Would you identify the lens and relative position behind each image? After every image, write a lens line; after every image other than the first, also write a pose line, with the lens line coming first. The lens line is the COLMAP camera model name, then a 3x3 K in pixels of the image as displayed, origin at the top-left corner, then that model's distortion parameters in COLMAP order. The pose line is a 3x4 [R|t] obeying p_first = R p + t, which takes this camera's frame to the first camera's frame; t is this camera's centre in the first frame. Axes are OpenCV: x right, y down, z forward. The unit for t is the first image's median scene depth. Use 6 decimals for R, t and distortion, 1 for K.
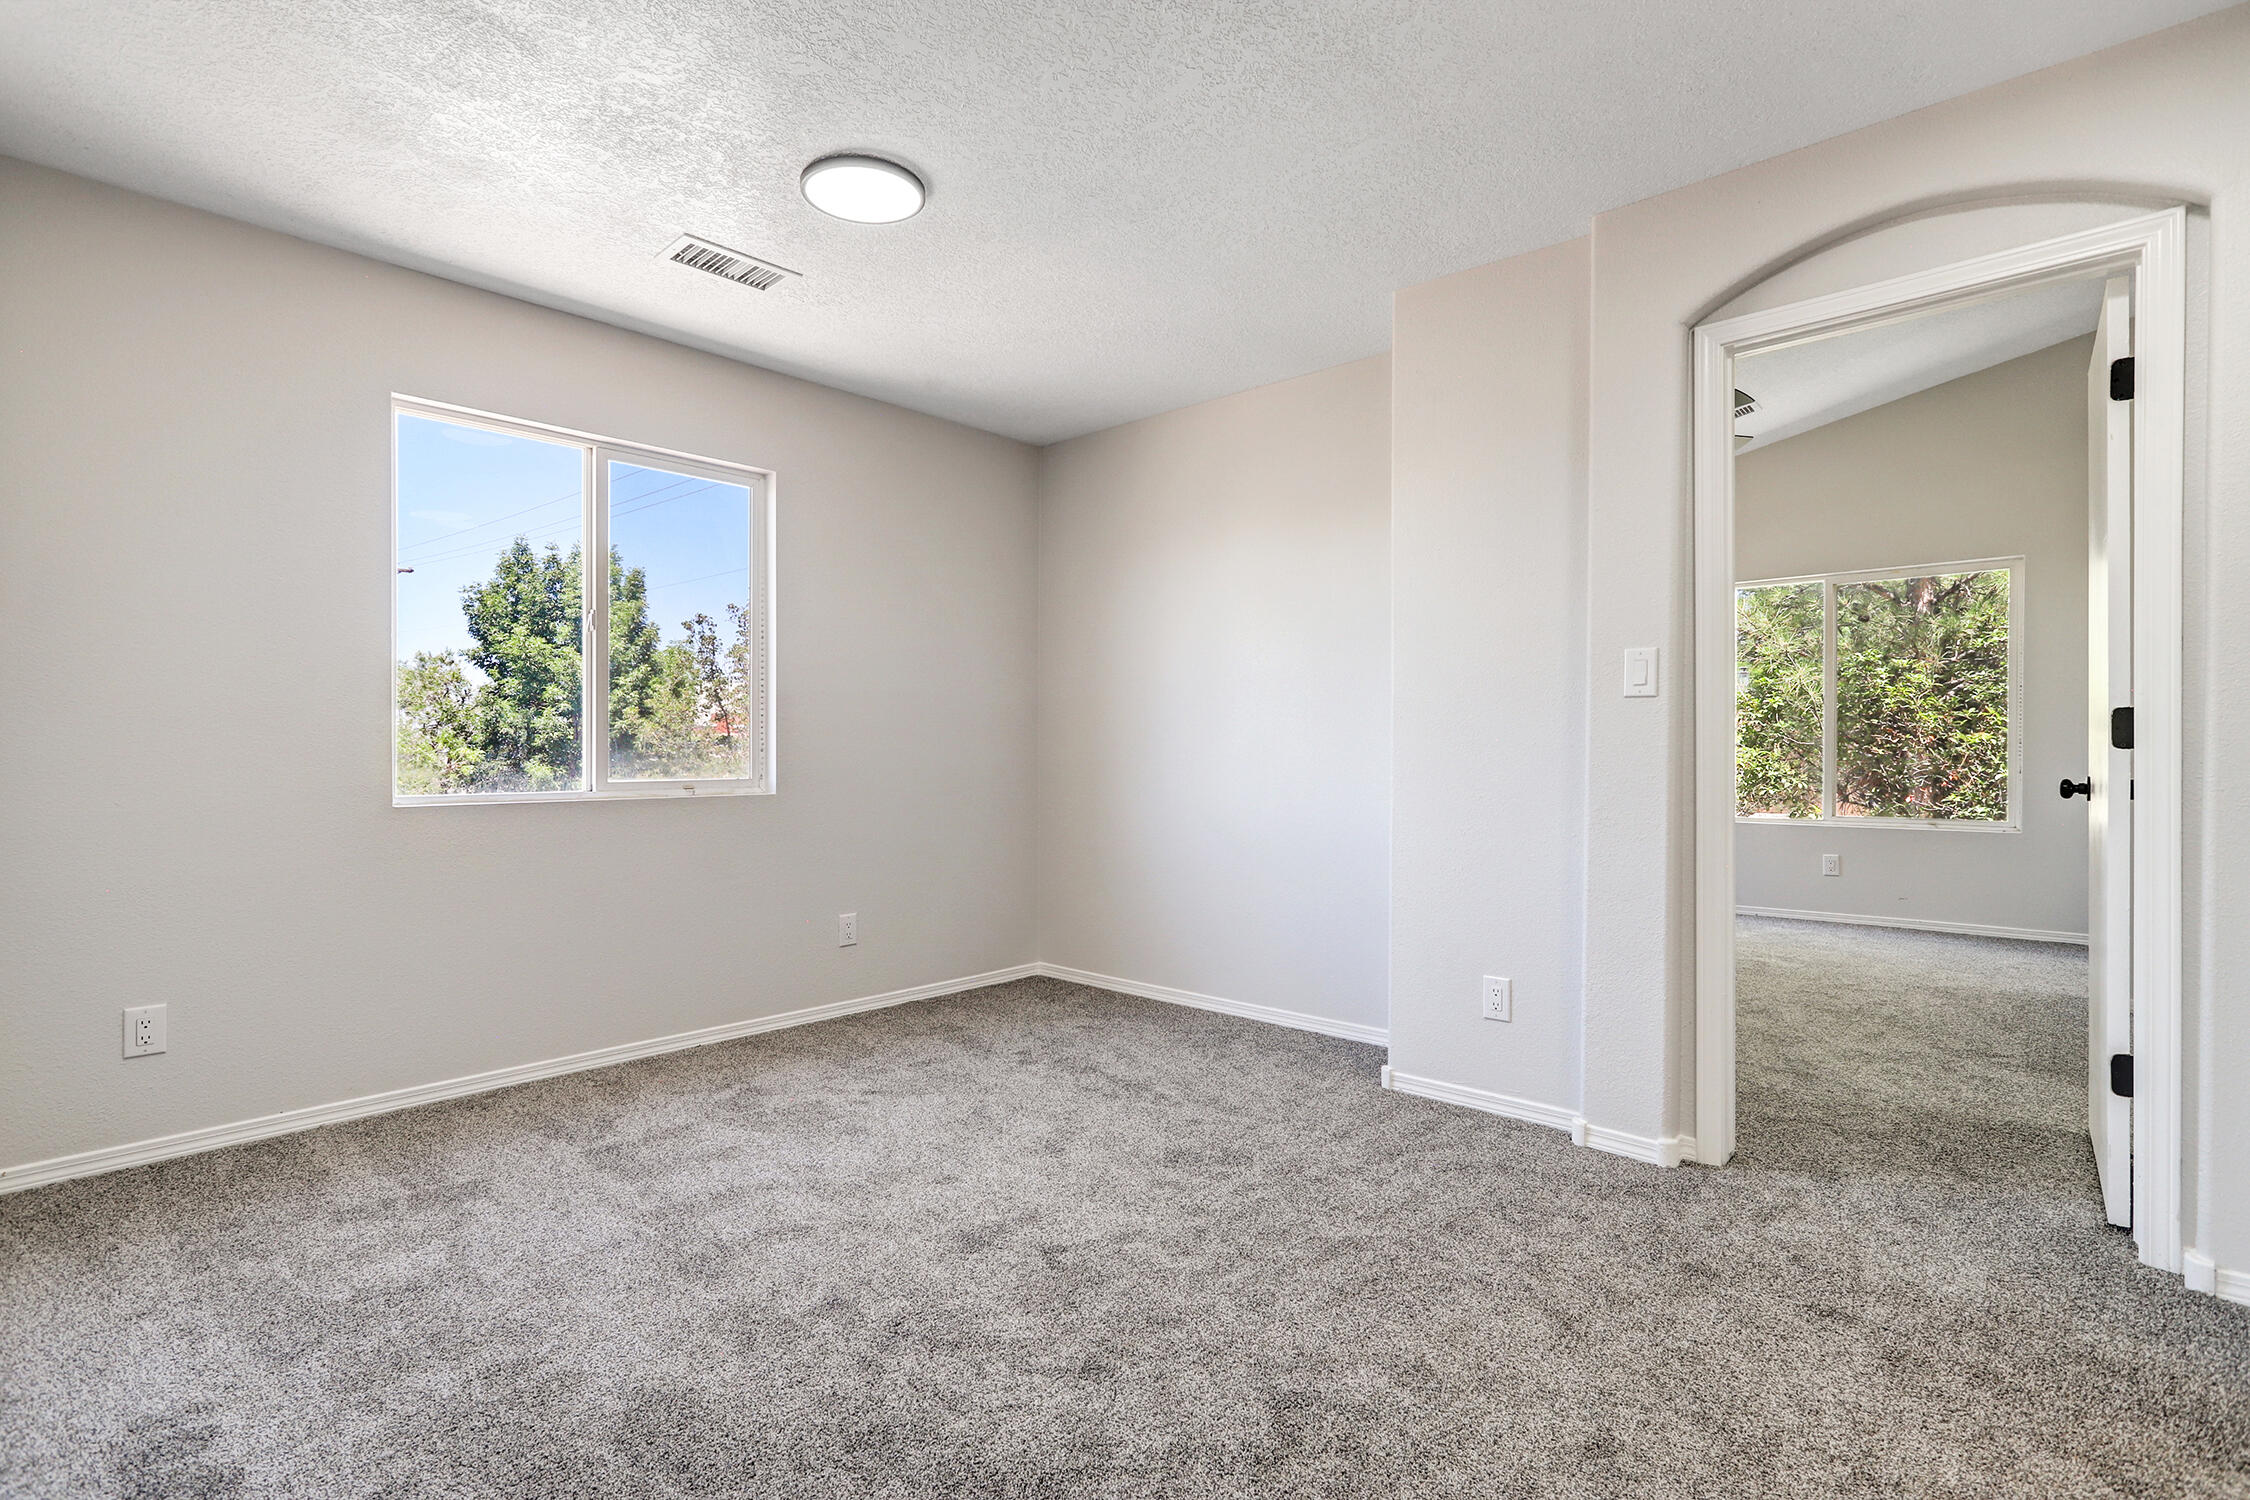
lens RADIAL K [[1081.1, 0, 1134.4], [0, 1081.1, 765.5], [0, 0, 1]] dist [0.002088, 0.000855]
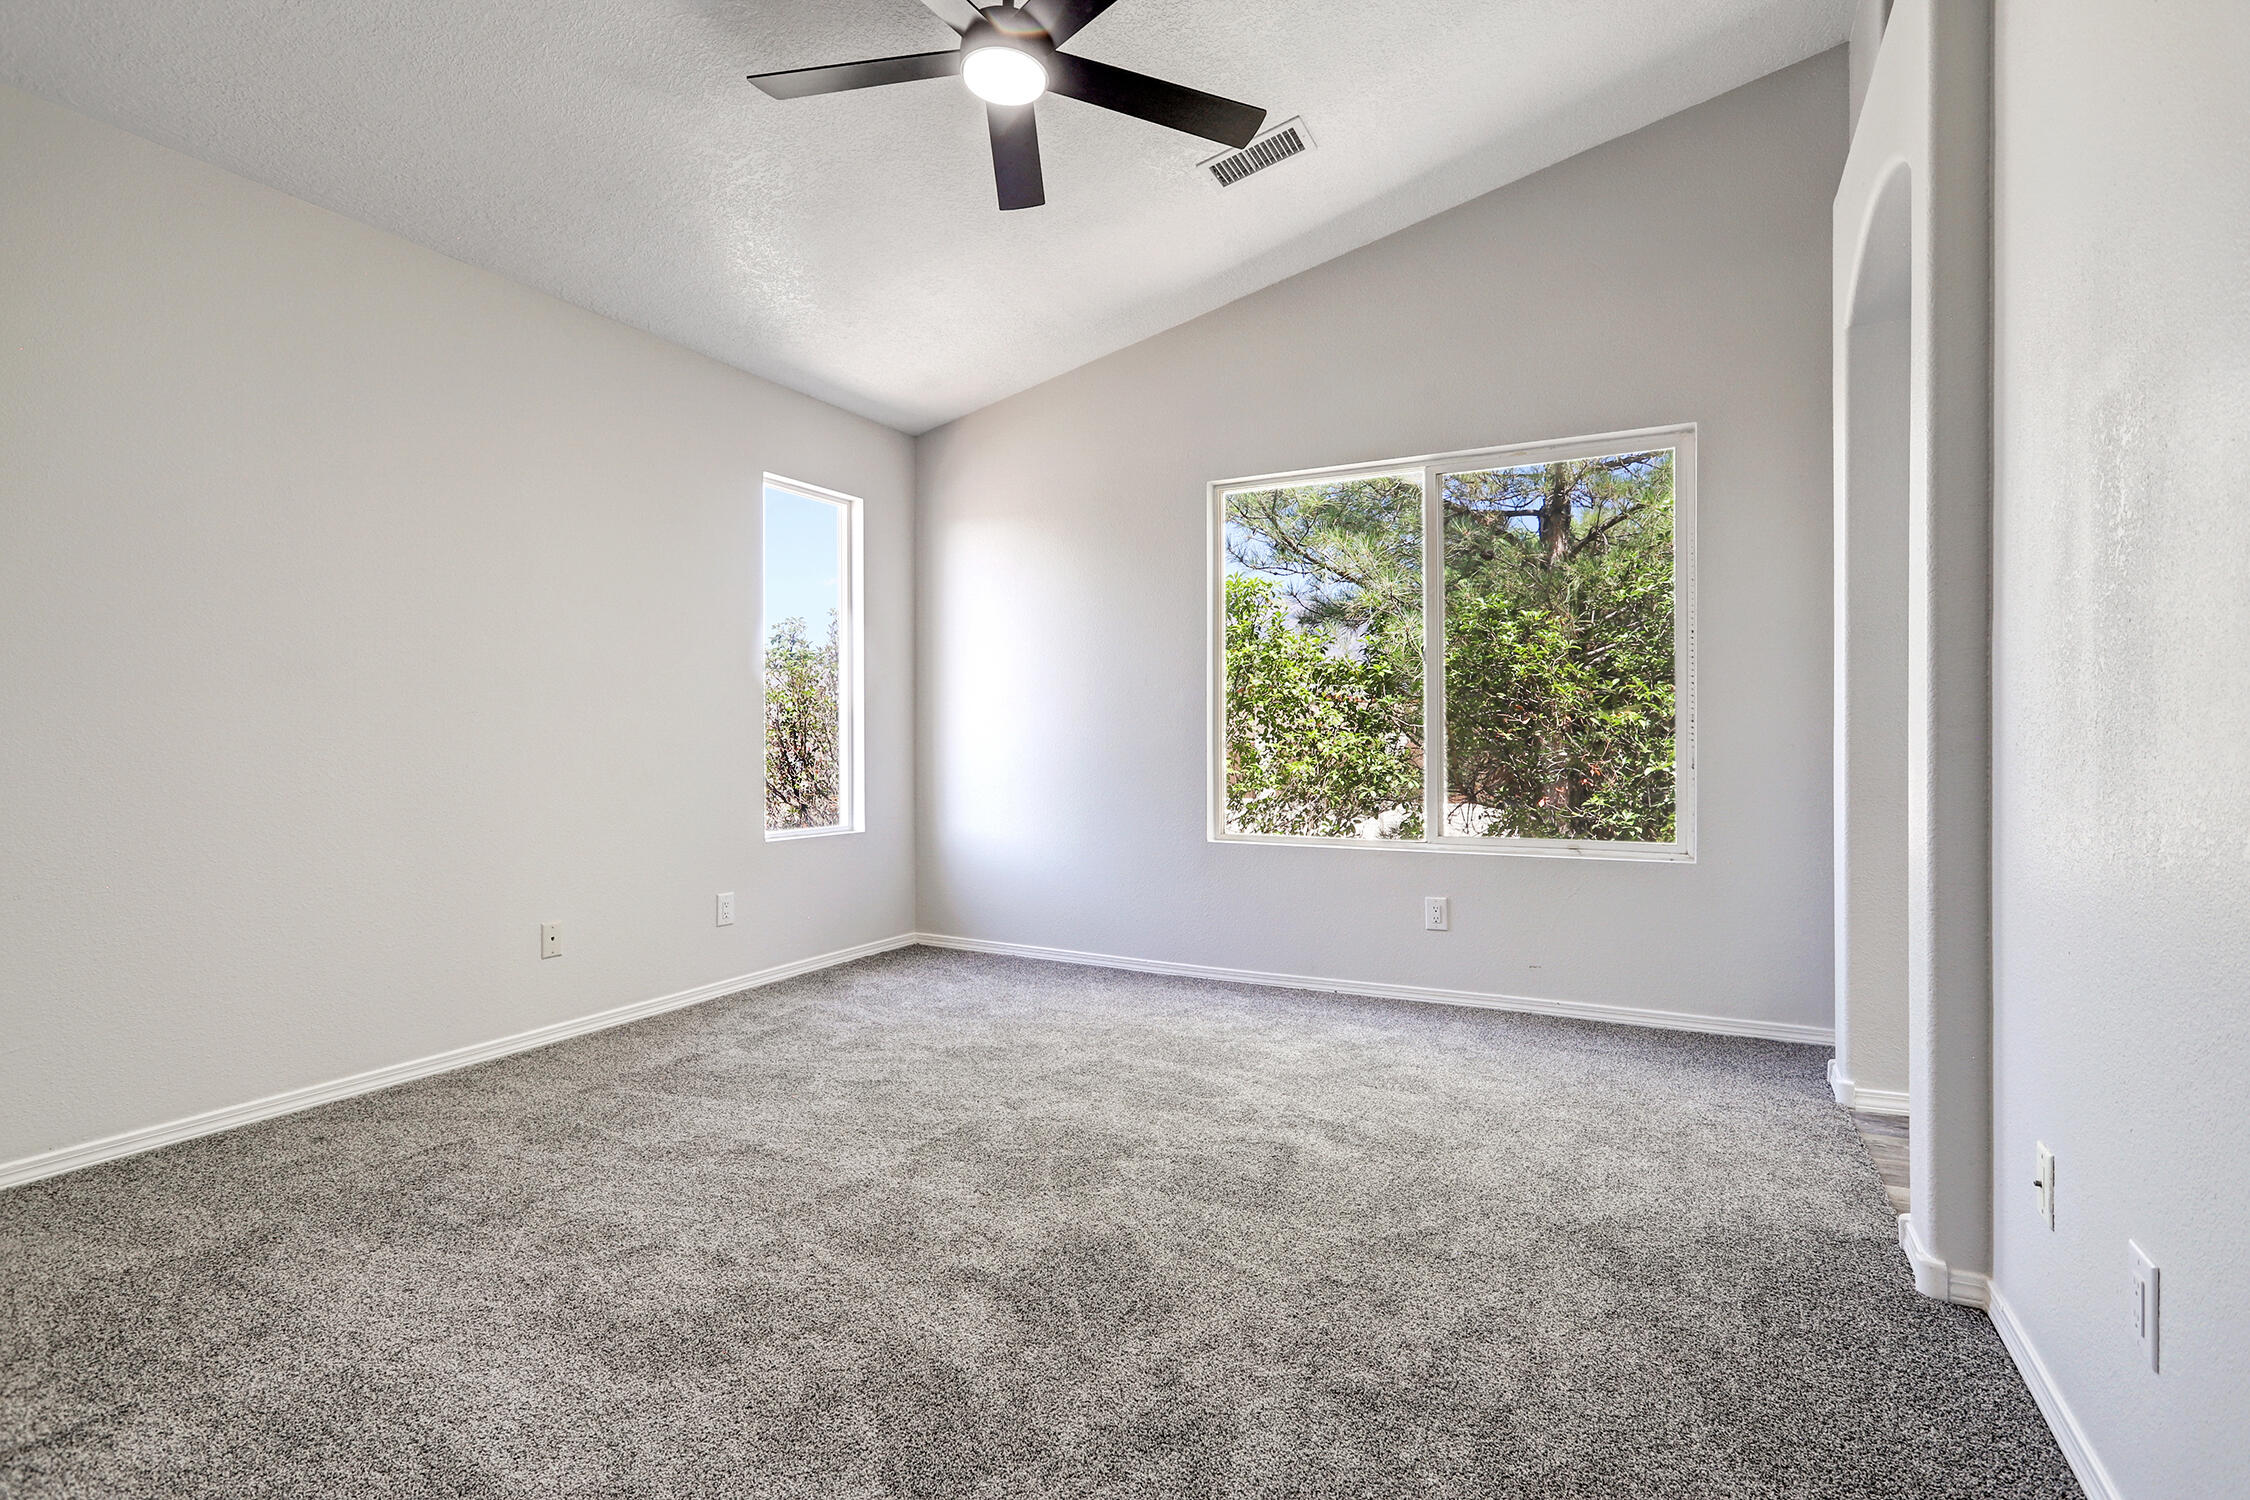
lens RADIAL K [[1064.9, 0, 1135.1], [0, 1064.9, 747.6], [0, 0, 1]] dist [-0.001880, -0.000059]
pose [[0.967896, -0.001339, 0.251346, 0.265444], [0.003216, 0.999970, -0.007055, -0.001587], [-0.251329, 0.007637, 0.967872, 0.368992]]
